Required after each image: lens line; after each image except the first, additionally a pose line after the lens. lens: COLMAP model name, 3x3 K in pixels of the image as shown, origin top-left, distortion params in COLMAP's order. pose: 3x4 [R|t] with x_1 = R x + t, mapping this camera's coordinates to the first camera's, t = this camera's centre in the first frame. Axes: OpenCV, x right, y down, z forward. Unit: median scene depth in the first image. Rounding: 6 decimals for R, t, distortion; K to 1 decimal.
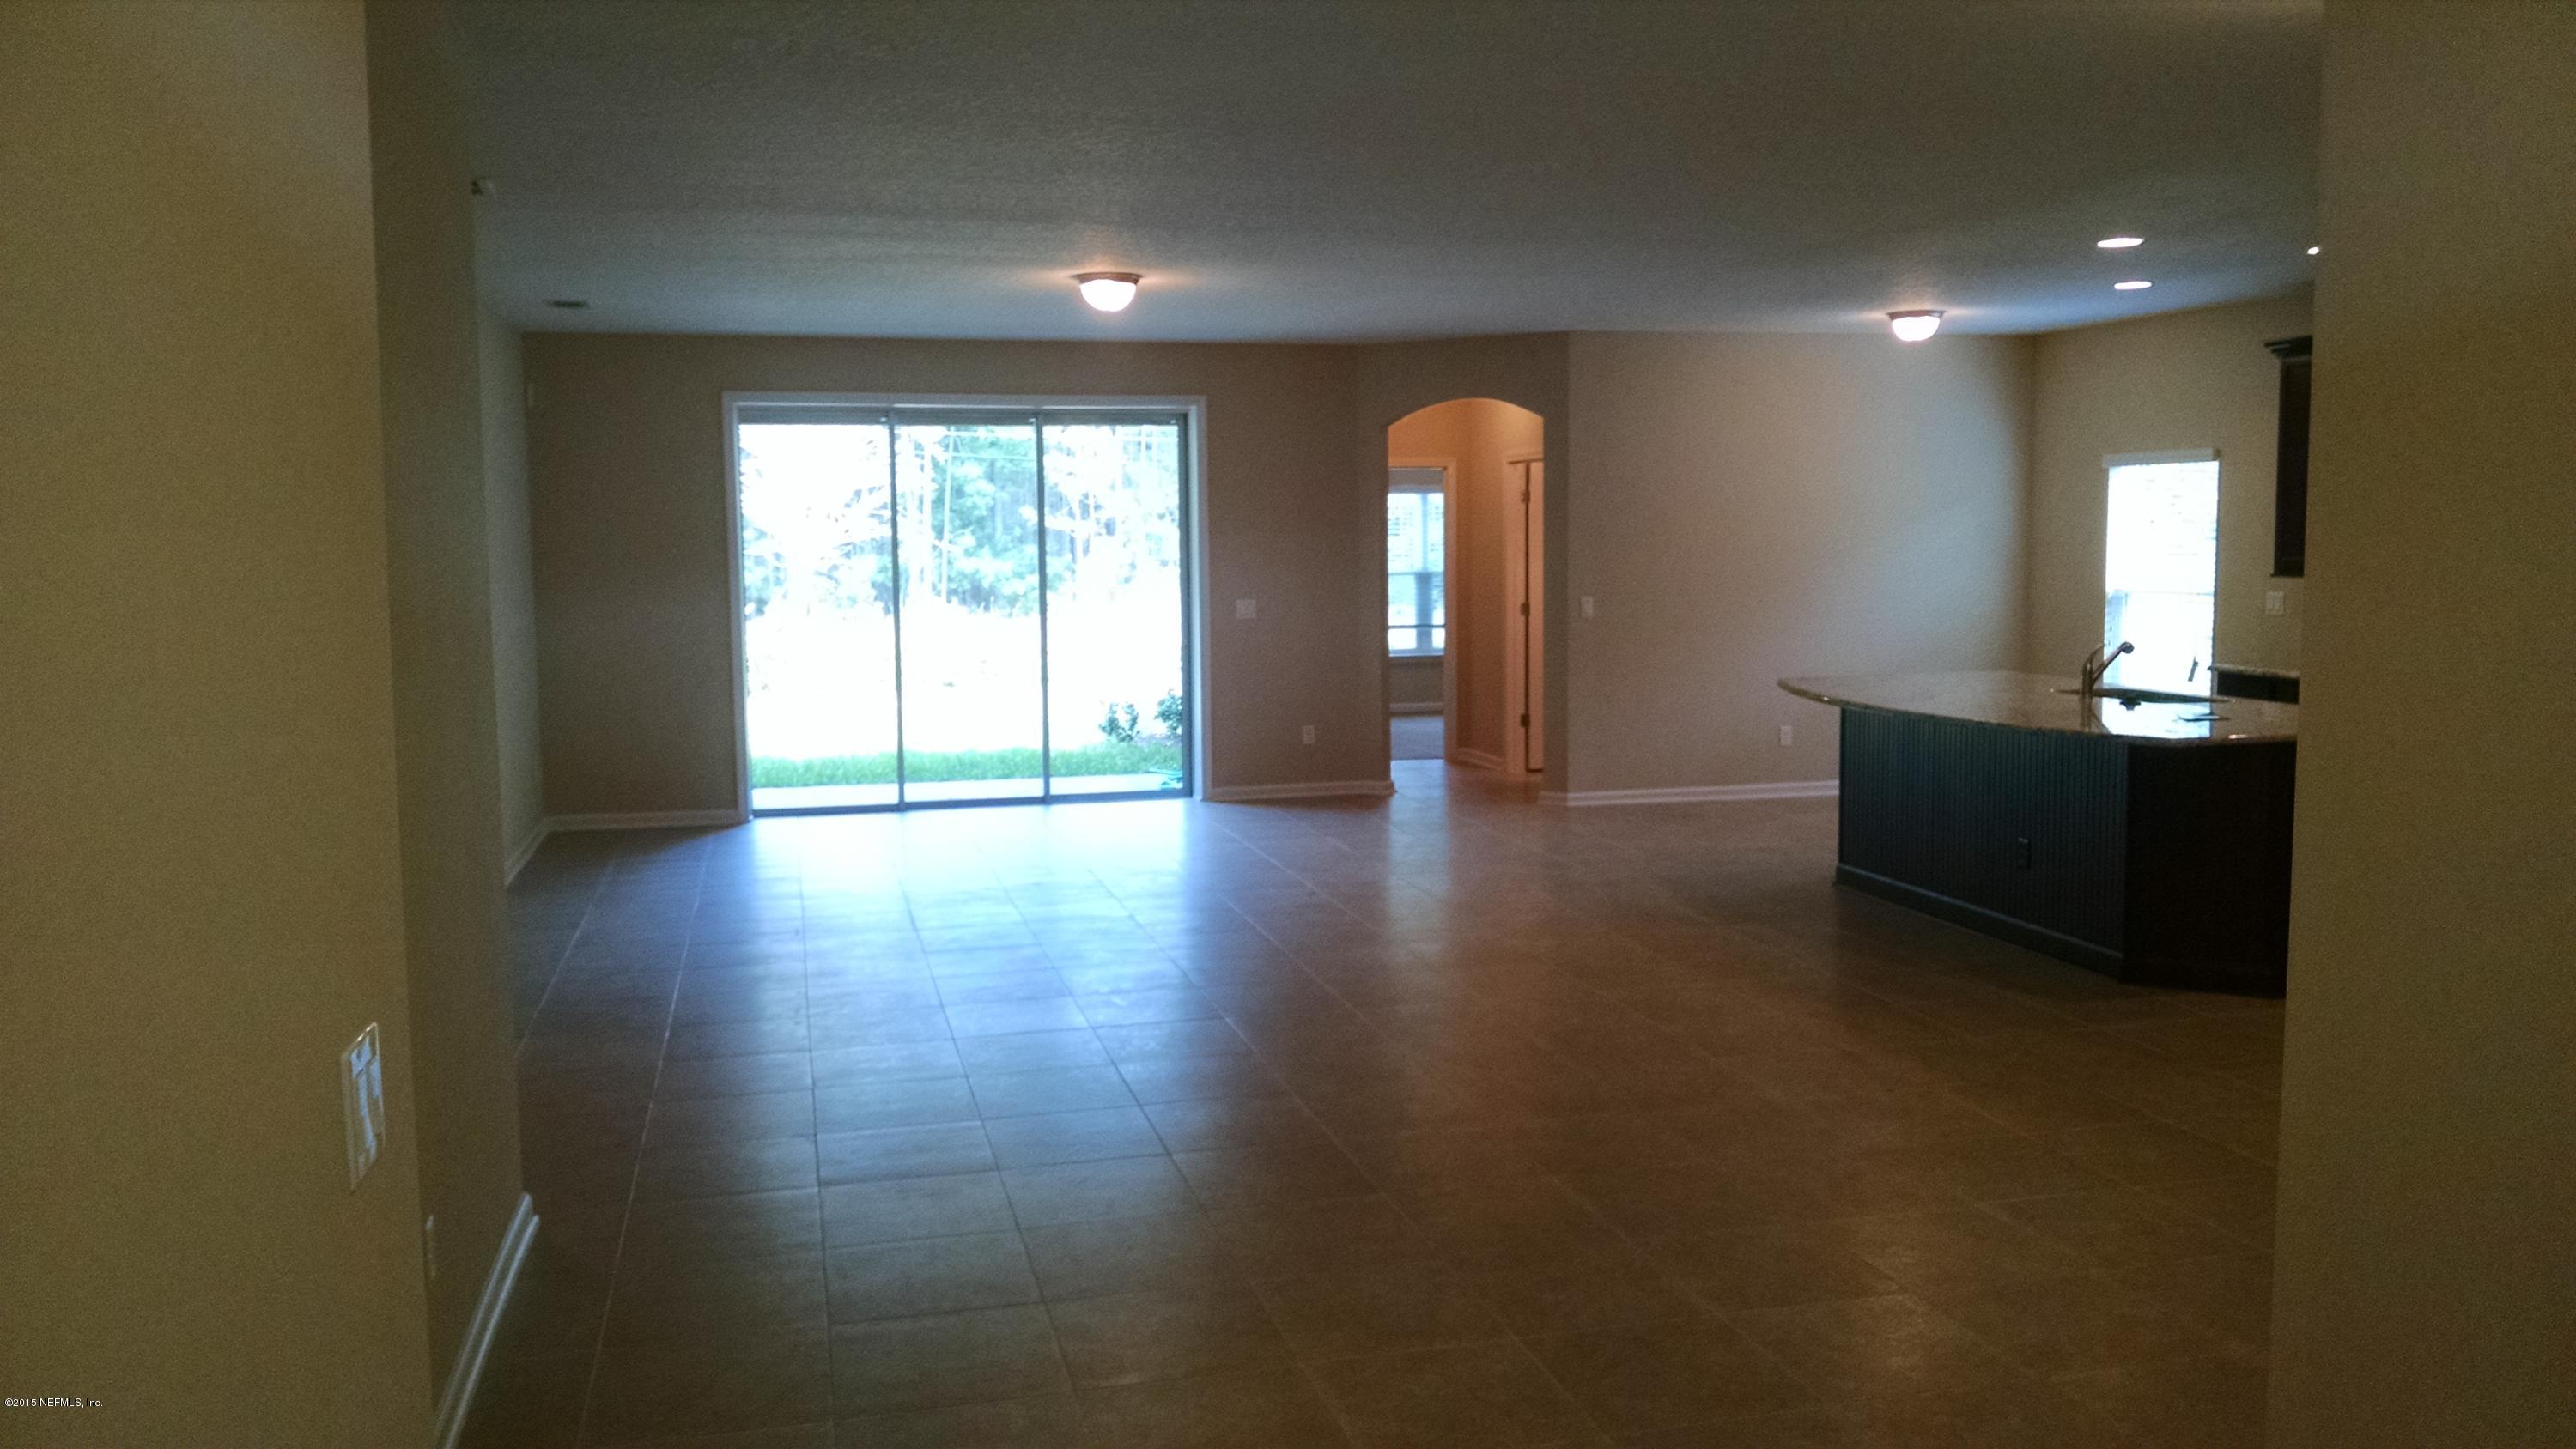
lens RADIAL K [[1973.8, 0, 1328.4], [0, 1973.8, 723.2], [0, 0, 1]] dist [0.028117, -0.071099]
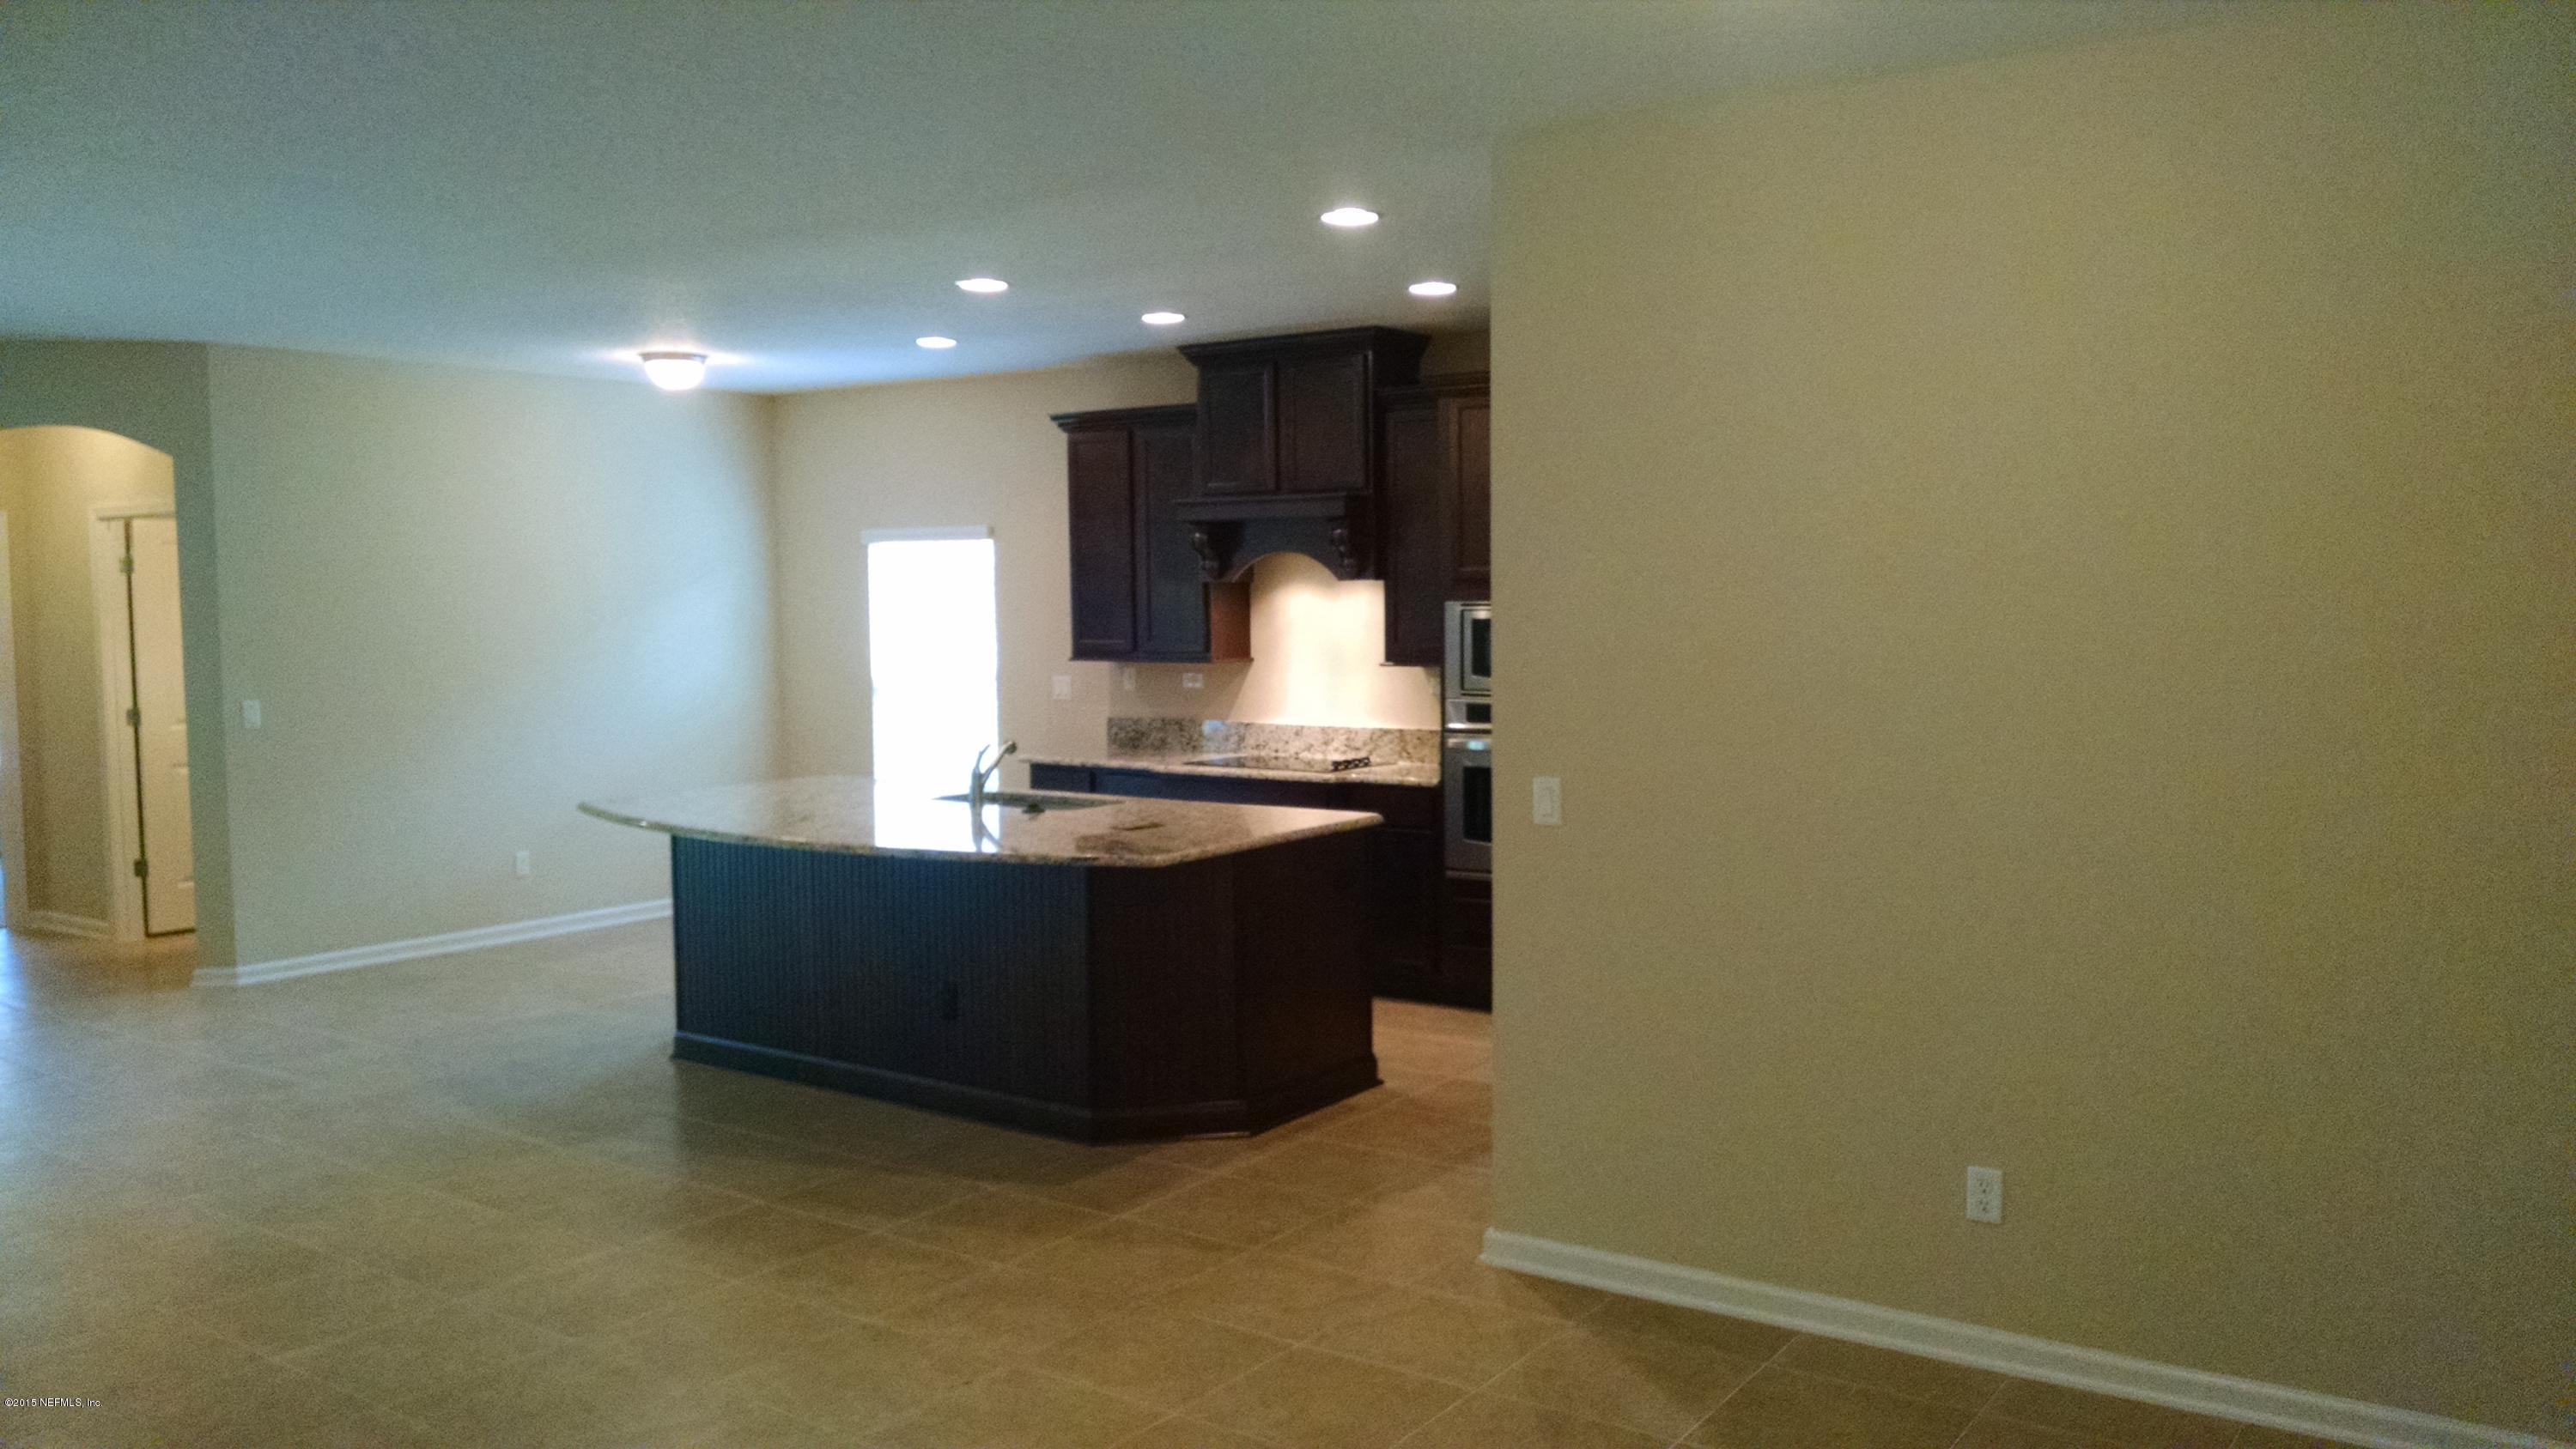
lens RADIAL K [[1973.8, 0, 1328.4], [0, 1973.8, 723.2], [0, 0, 1]] dist [0.028117, -0.071099]
pose [[0.766592, -0.035483, 0.641153, -0.037112], [0.060899, 0.997989, -0.017582, -0.018222], [-0.639240, 0.052524, 0.767211, 0.177174]]
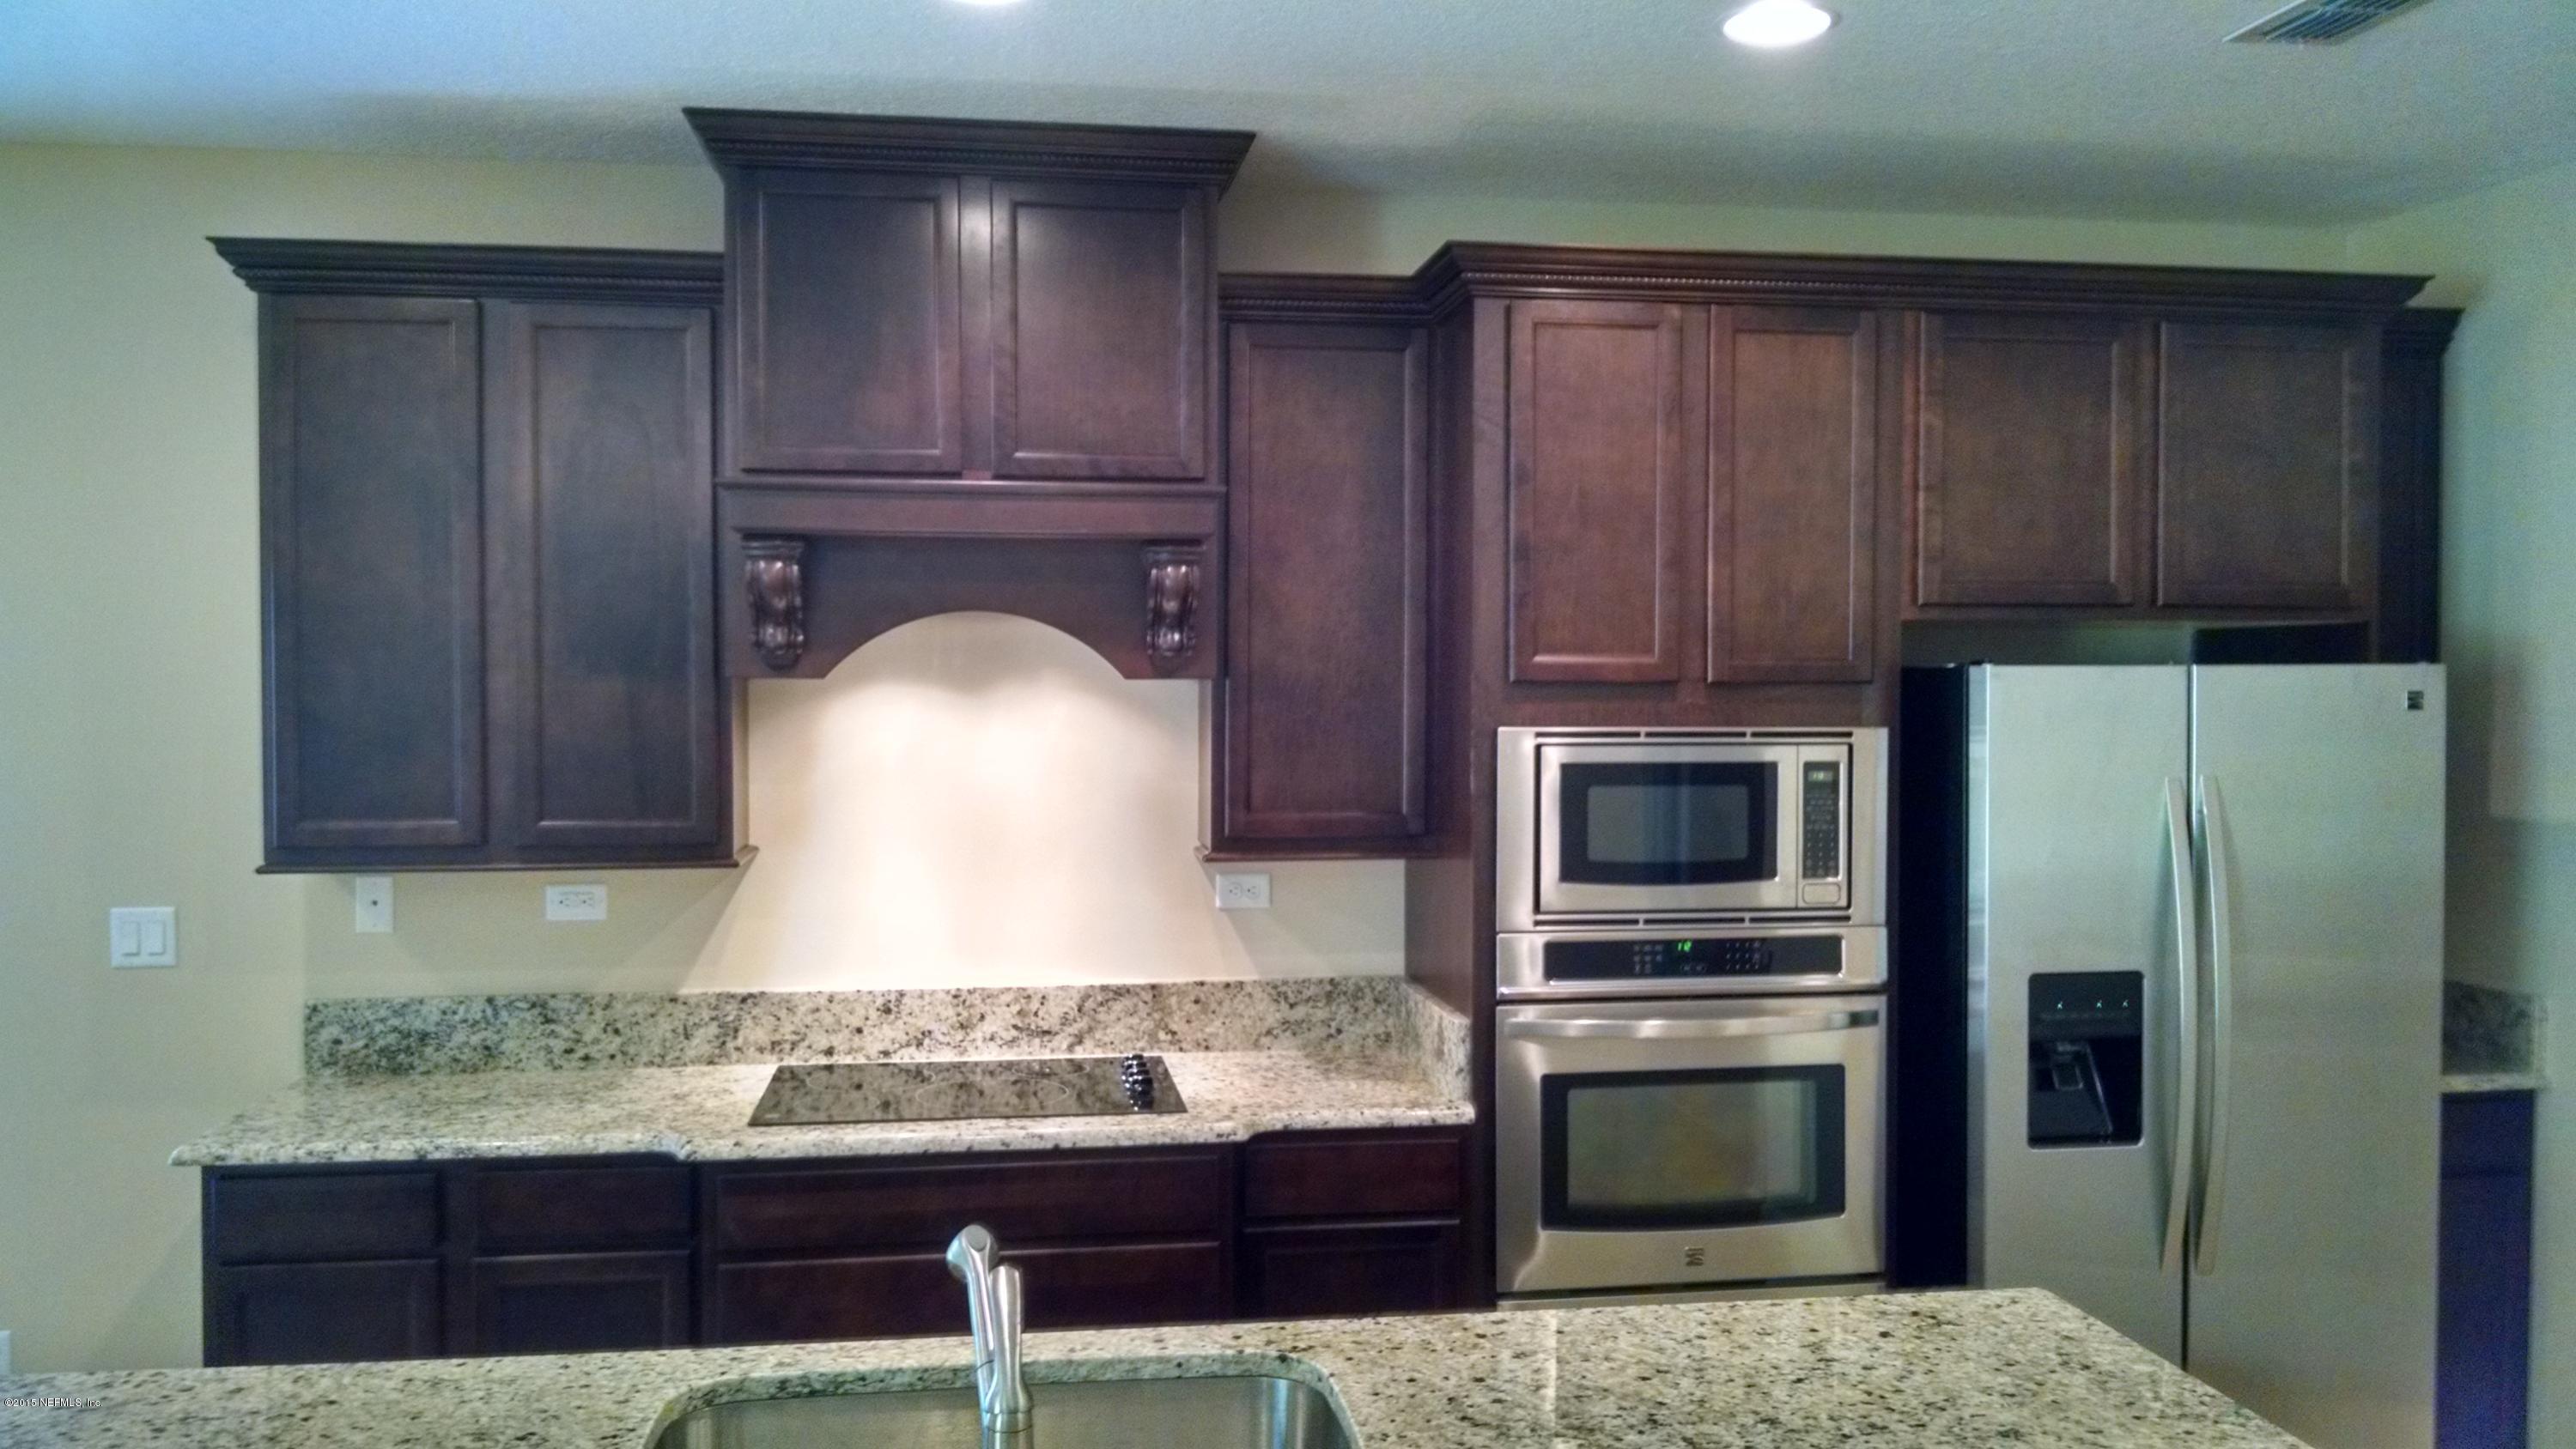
lens RADIAL K [[1973.8, 0, 1328.4], [0, 1973.8, 723.2], [0, 0, 1]] dist [0.028117, -0.071099]
pose [[0.118033, -0.015013, 0.992896, 0.123439], [0.094753, 0.995494, 0.003788, -0.078949], [-0.988479, 0.093632, 0.118923, 0.702942]]
